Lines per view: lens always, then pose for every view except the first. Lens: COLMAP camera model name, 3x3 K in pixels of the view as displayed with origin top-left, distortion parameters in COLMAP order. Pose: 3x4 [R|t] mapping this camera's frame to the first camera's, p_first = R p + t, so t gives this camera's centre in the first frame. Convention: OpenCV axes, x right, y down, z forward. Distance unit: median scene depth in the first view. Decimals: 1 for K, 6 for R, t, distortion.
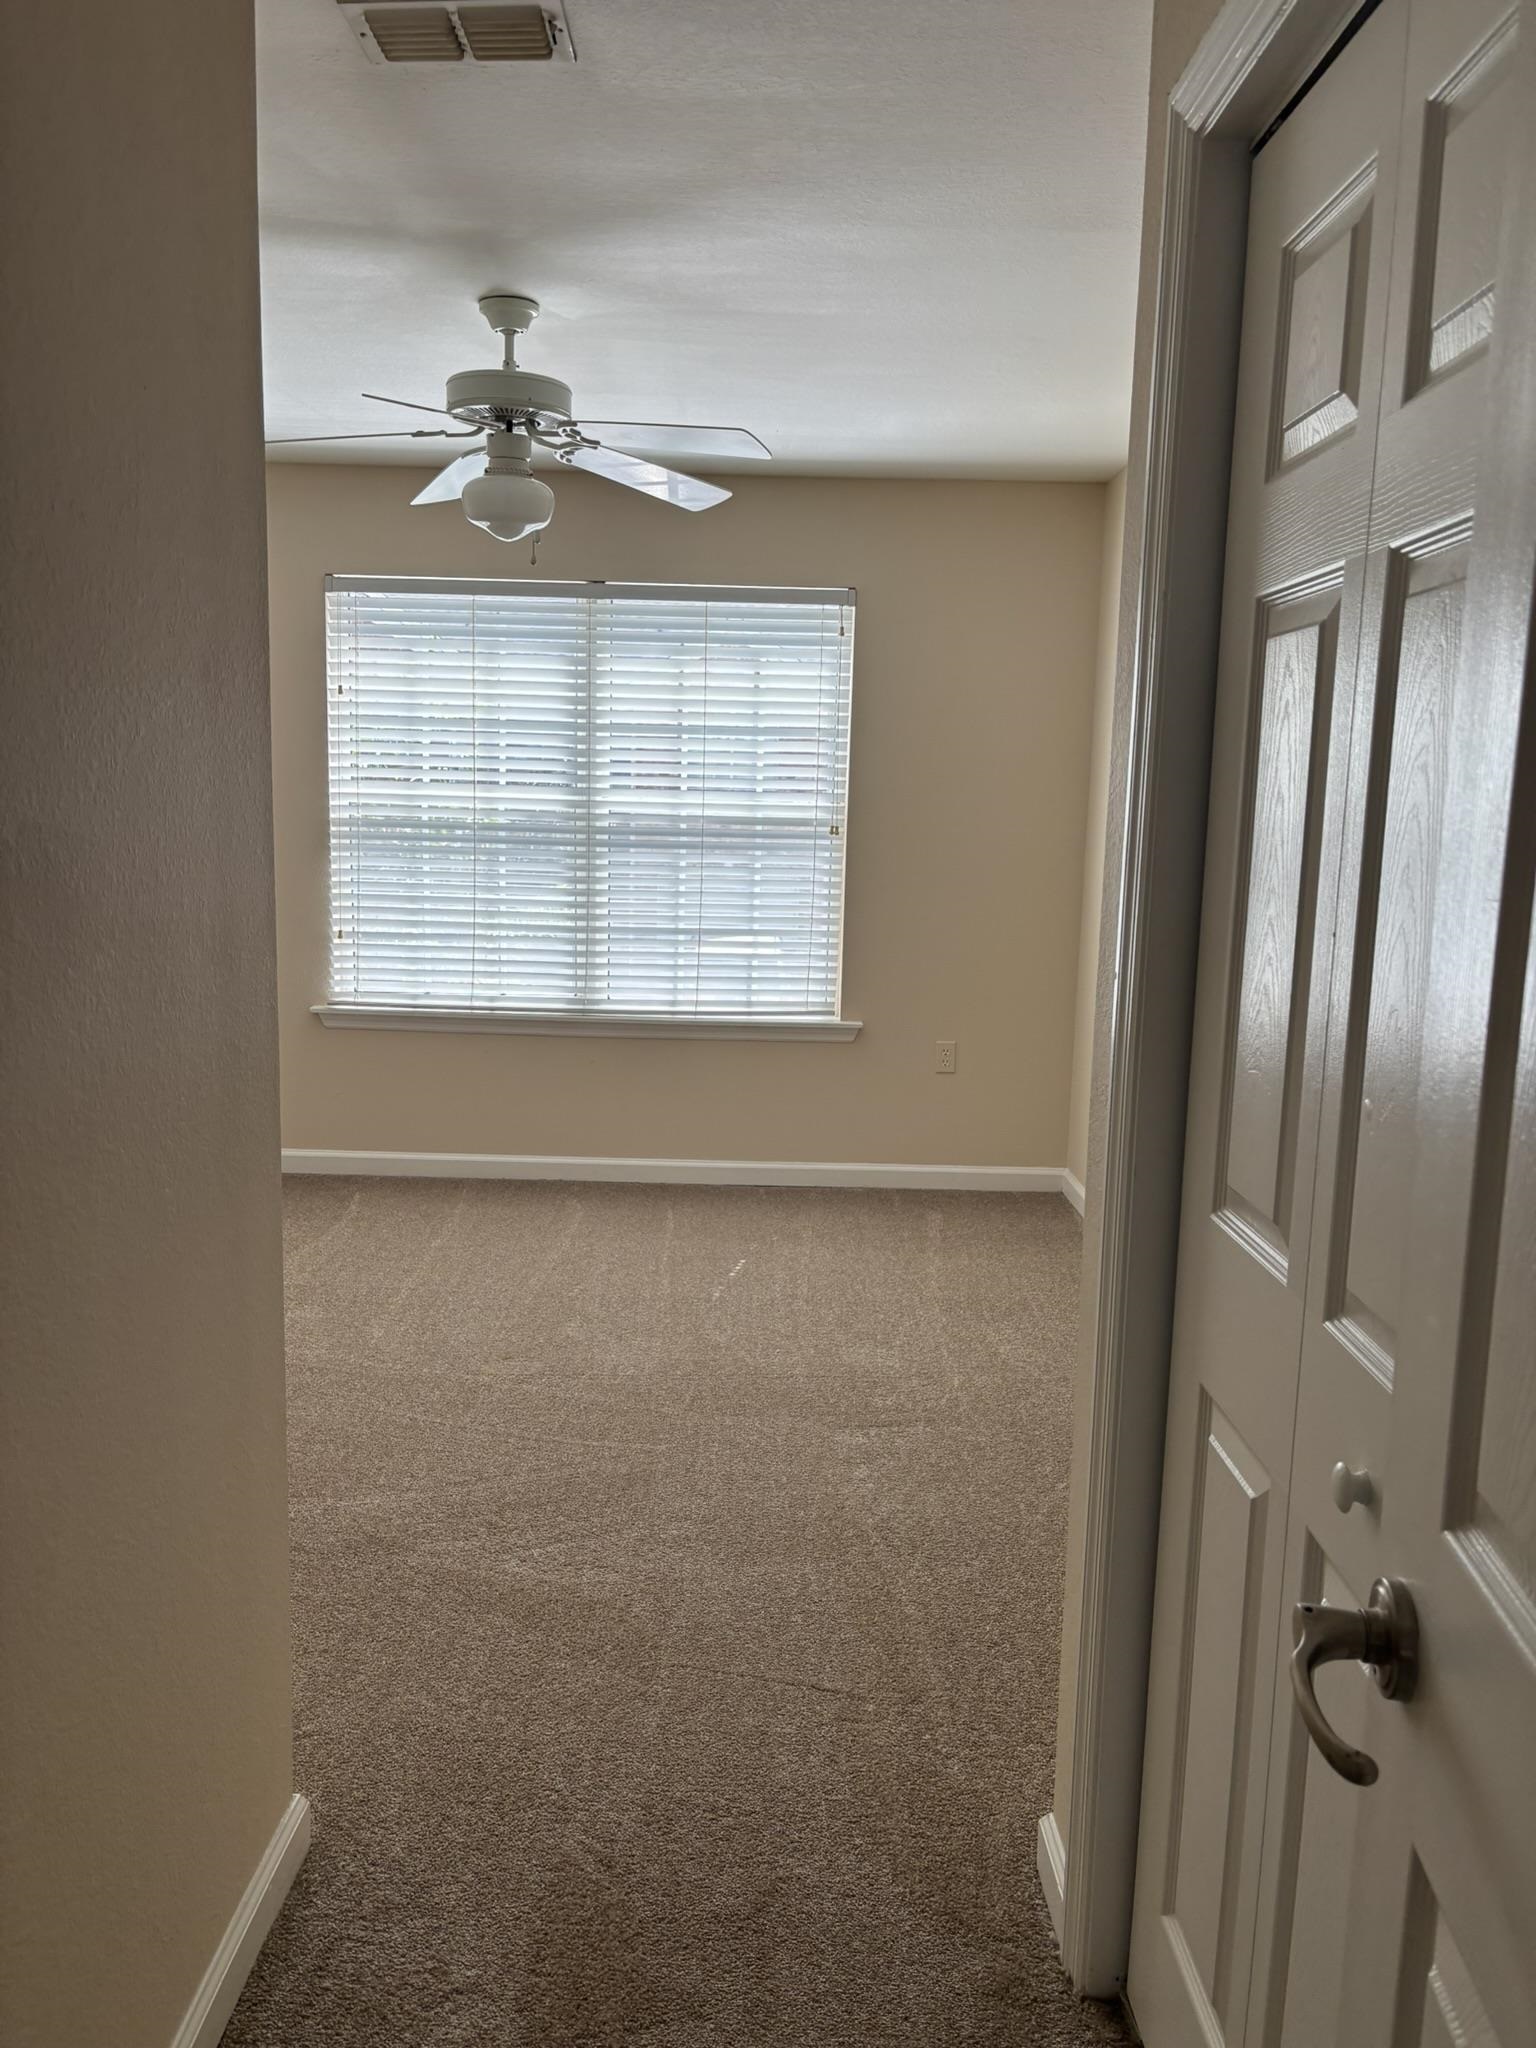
lens RADIAL K [[1550.0, 0, 769.8], [0, 1550.0, 1036.6], [0, 0, 1]] dist [0.047473, -0.037078]
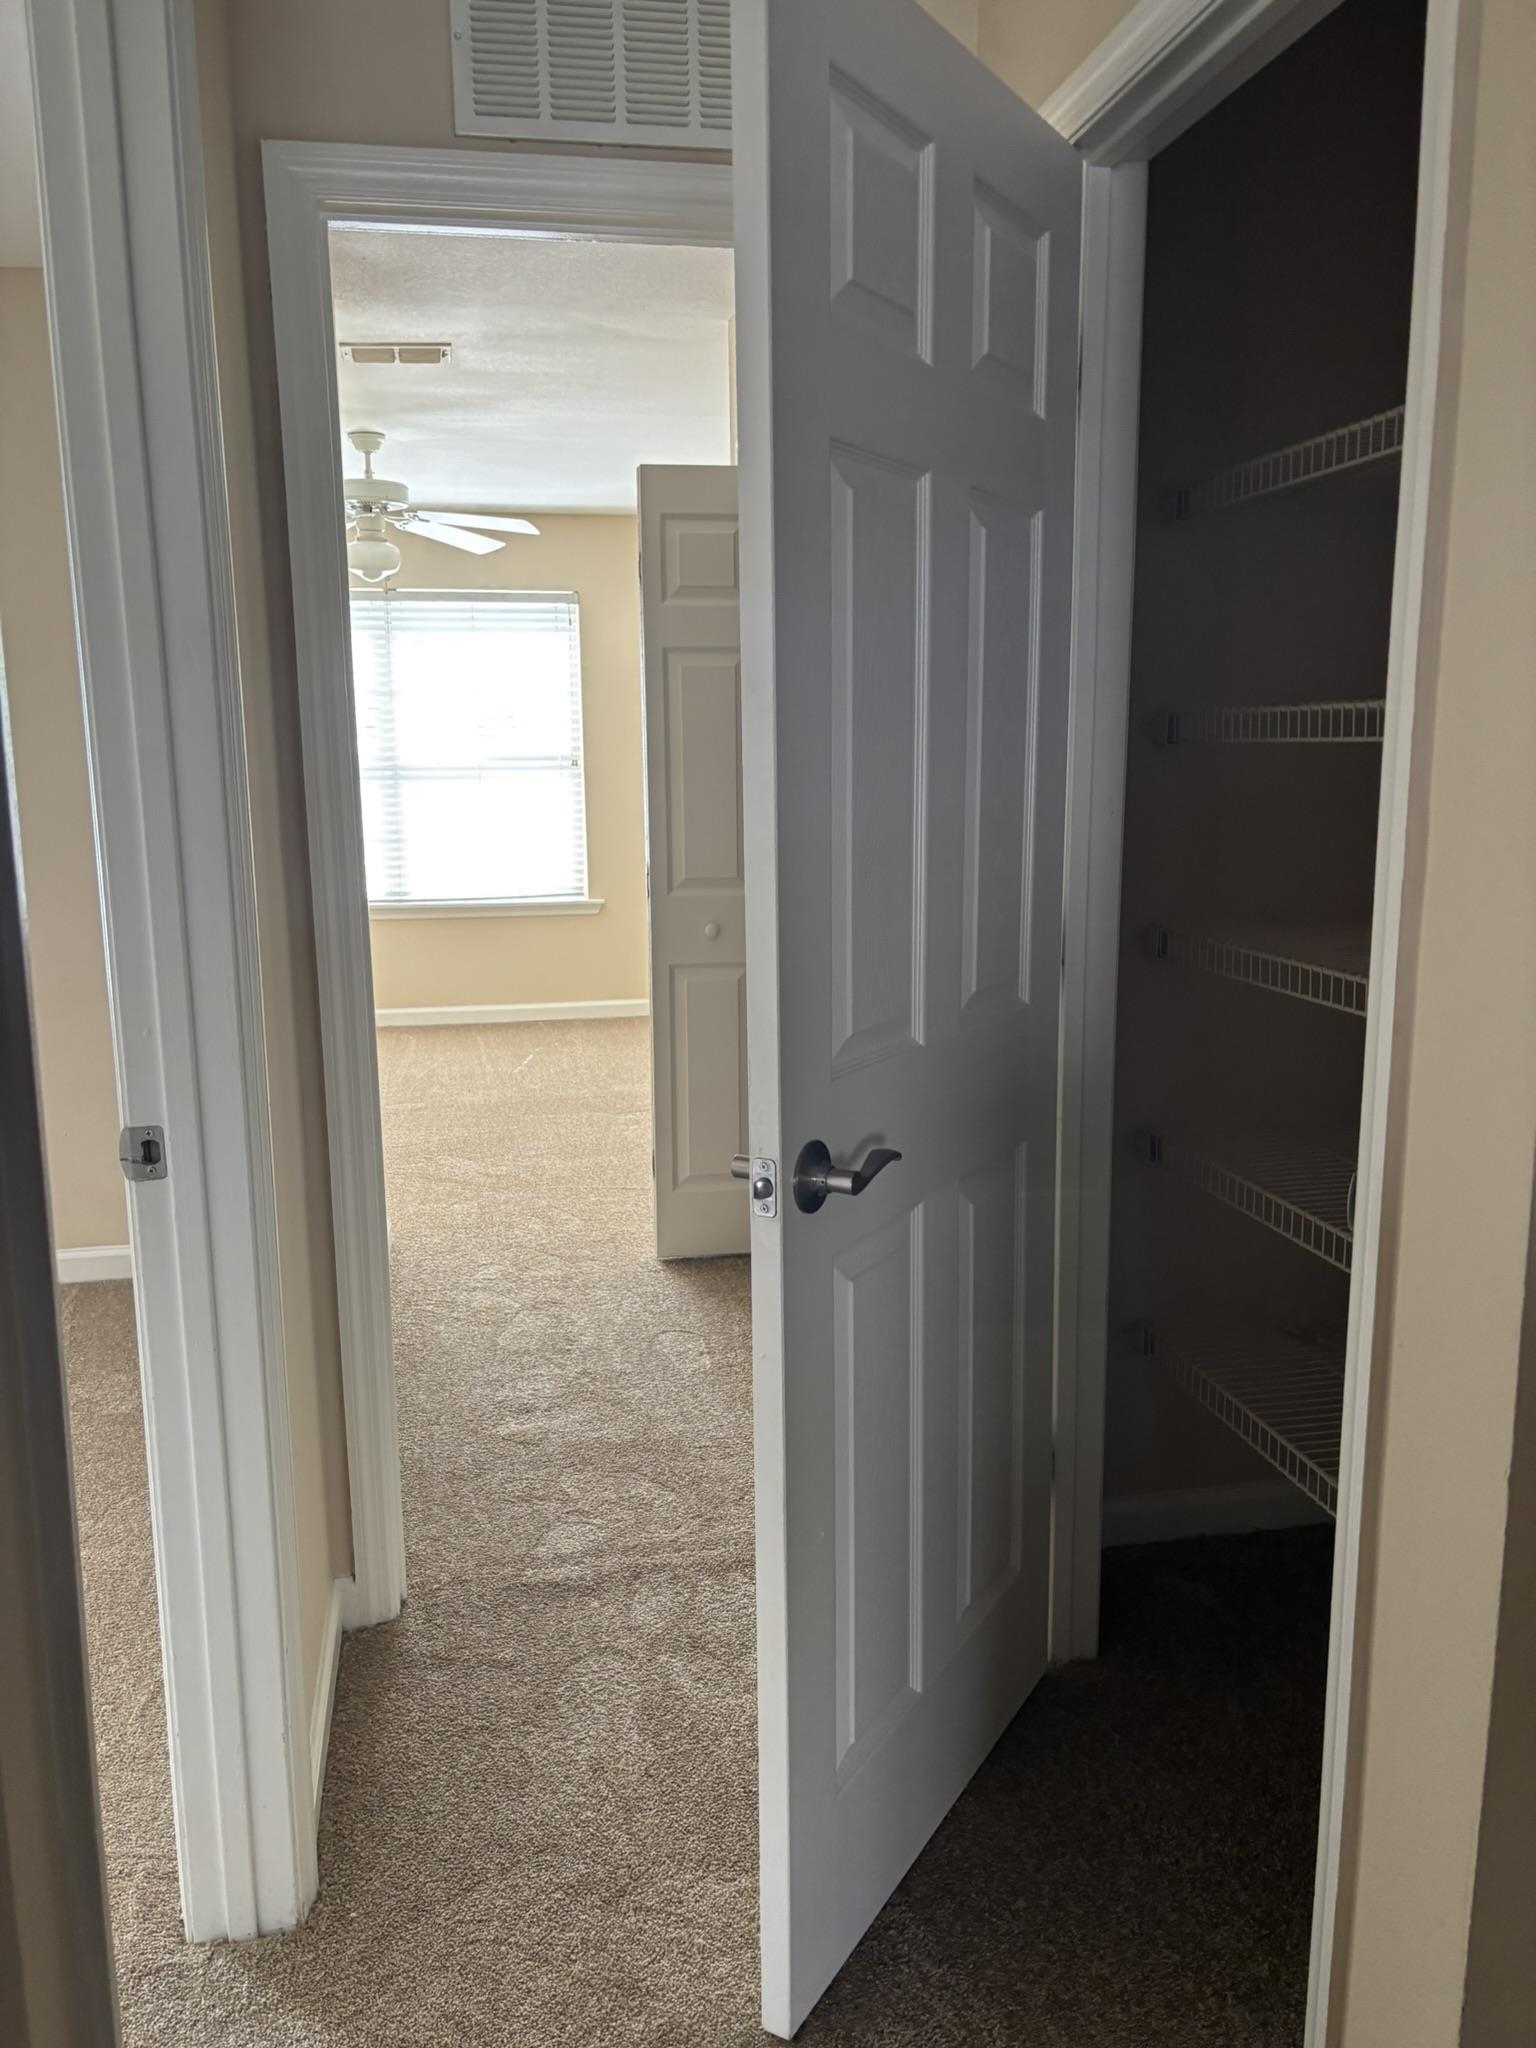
lens RADIAL K [[1550.0, 0, 775.2], [0, 1550.0, 1020.8], [0, 0, 1]] dist [0.047473, -0.037078]
pose [[0.979614, -0.067365, 0.189259, -0.065134], [0.063565, 0.997637, 0.026085, 0.078059], [-0.190569, -0.013523, 0.981581, -0.439942]]
